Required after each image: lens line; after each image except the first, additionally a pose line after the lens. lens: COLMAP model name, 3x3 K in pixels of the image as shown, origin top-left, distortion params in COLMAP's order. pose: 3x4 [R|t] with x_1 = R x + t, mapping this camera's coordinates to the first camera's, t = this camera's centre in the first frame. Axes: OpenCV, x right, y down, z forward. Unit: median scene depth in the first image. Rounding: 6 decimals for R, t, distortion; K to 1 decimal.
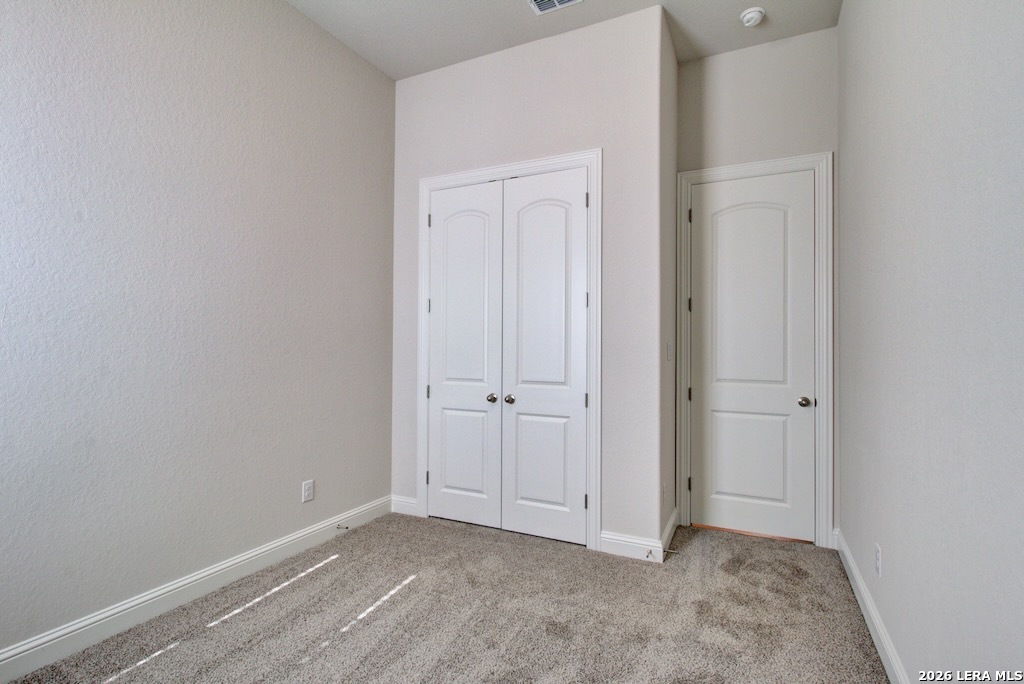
lens RADIAL K [[512.5, 0, 512.0], [0, 512.5, 342.0], [0, 0, 1]] dist [0.000021, 0.000197]
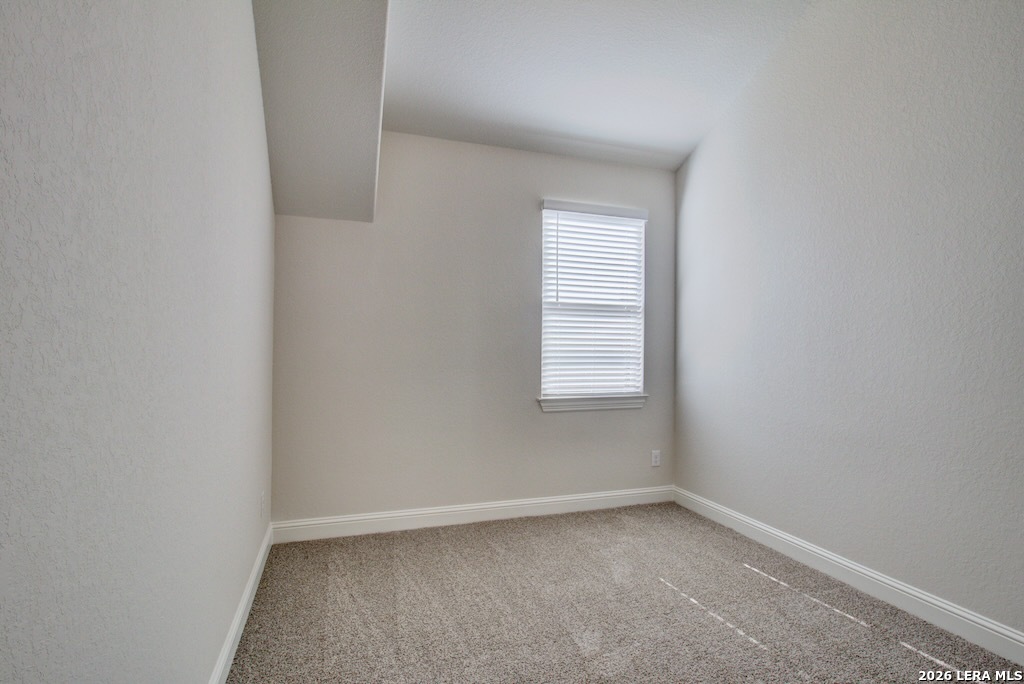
lens RADIAL K [[537.1, 0, 538.2], [0, 537.1, 342.0], [0, 0, 1]] dist [-0.000731, -0.000218]
pose [[-0.695312, -0.003907, -0.718698, 0.647899], [0.006879, 0.999903, -0.012091, 0.002191], [0.718675, -0.013351, -0.695218, 1.318364]]
